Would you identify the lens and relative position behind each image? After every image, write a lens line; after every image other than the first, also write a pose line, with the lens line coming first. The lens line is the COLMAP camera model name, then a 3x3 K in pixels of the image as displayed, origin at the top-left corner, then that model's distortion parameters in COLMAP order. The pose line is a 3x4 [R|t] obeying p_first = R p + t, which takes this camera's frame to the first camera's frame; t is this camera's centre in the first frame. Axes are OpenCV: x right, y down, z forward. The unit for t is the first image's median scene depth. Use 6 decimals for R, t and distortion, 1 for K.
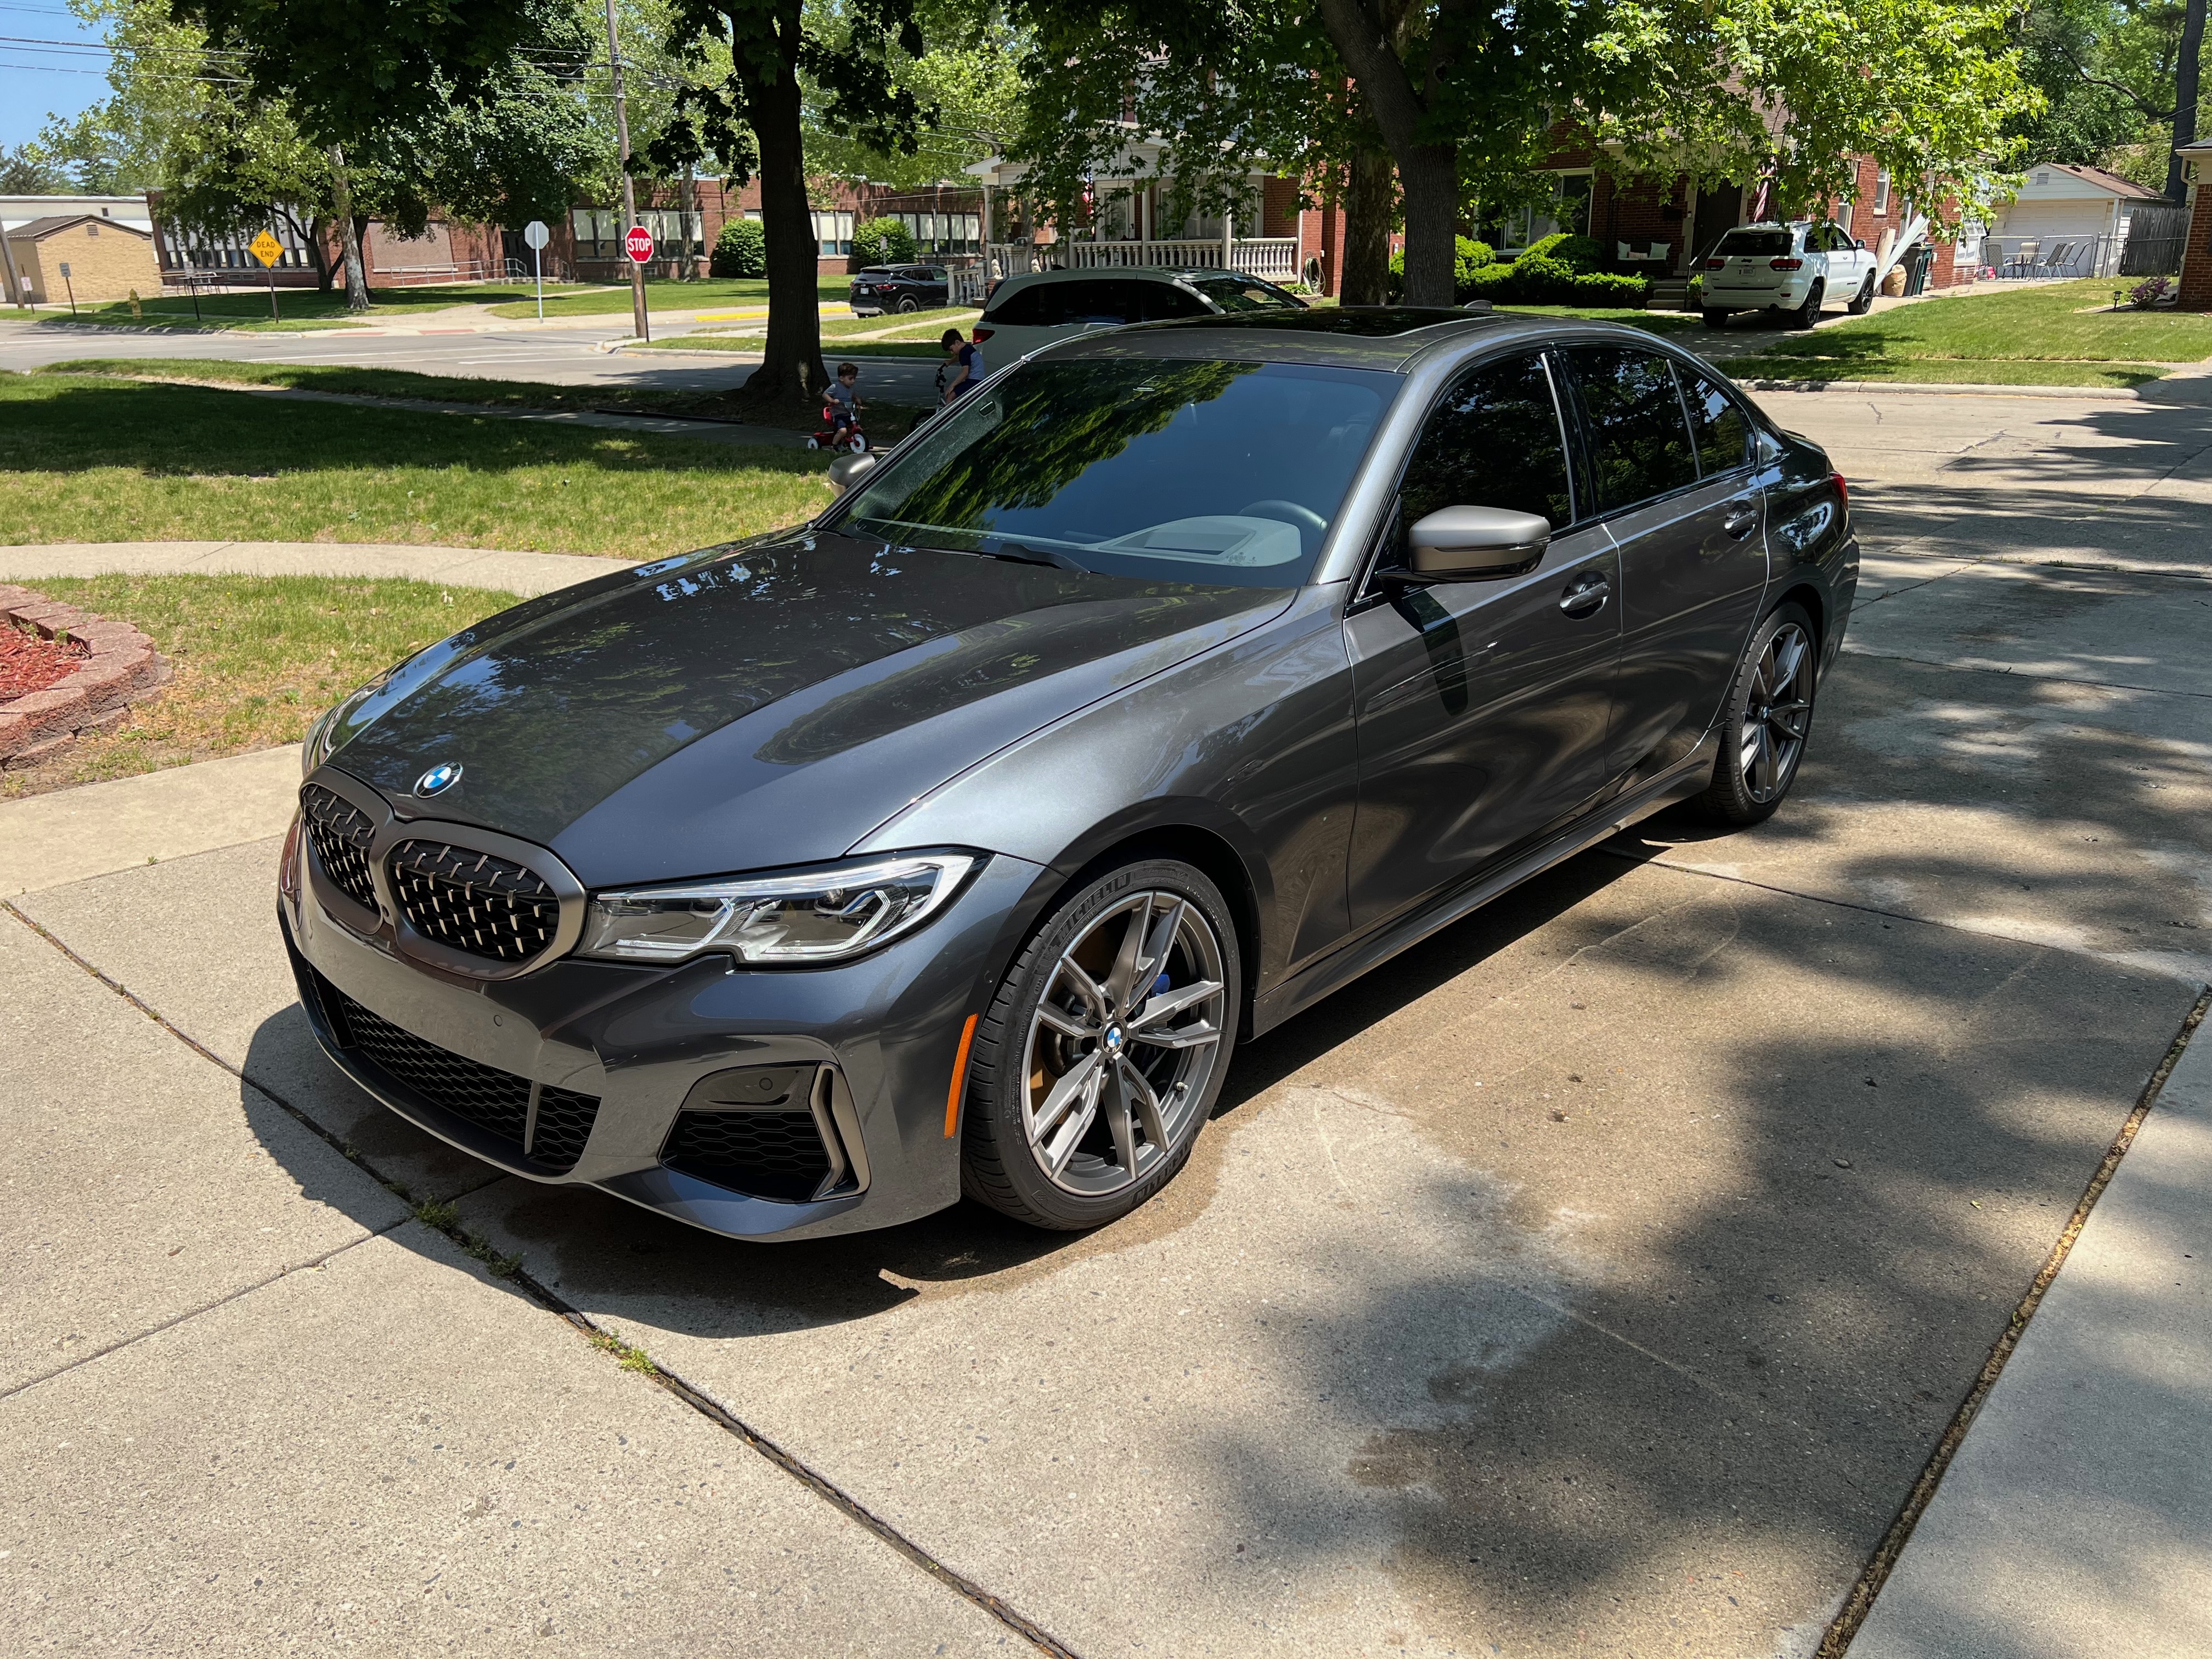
lens RADIAL K [[1641.0, 0, 1106.0], [0, 1641.0, 829.5], [0, 0, 1]] dist [0.075599, -0.096640]
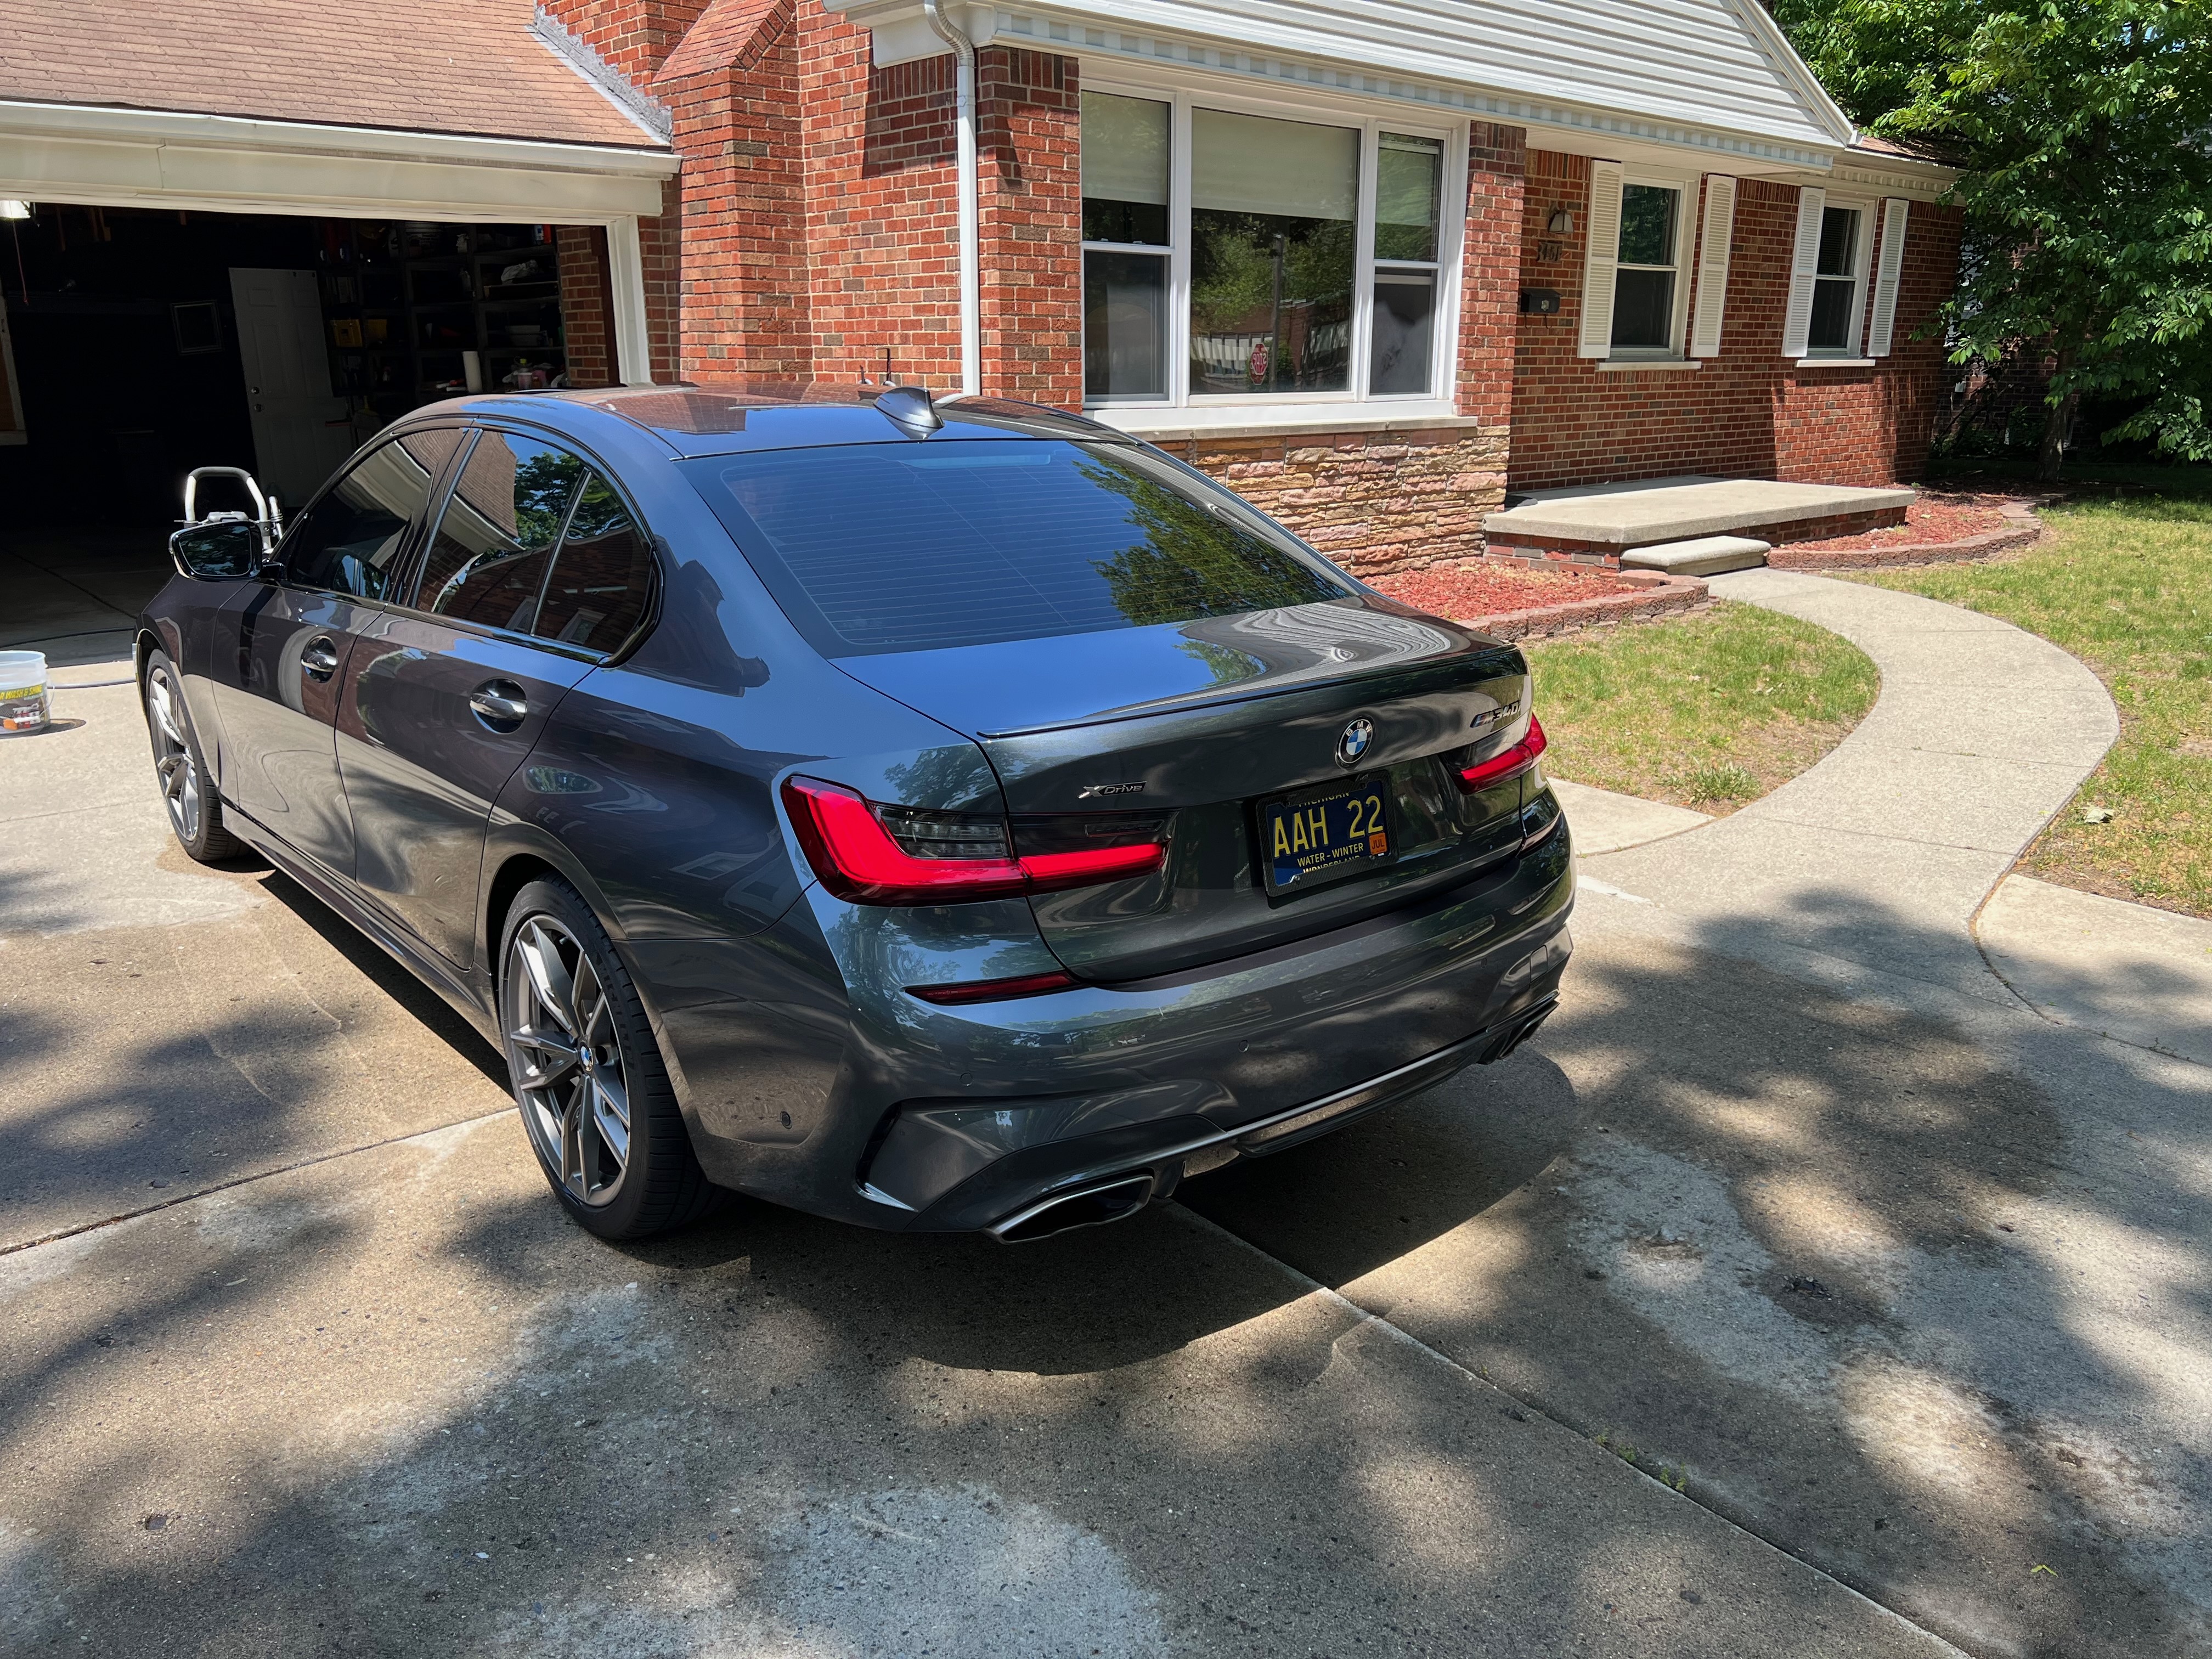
lens RADIAL K [[1641.0, 0, 1106.0], [0, 1641.0, 829.5], [0, 0, 1]] dist [0.075599, -0.096640]
pose [[-0.120435, 0.302237, -0.945594, 1.048913], [-0.337732, 0.883235, 0.325321, -0.462983], [0.933505, 0.358538, -0.004297, 1.300202]]
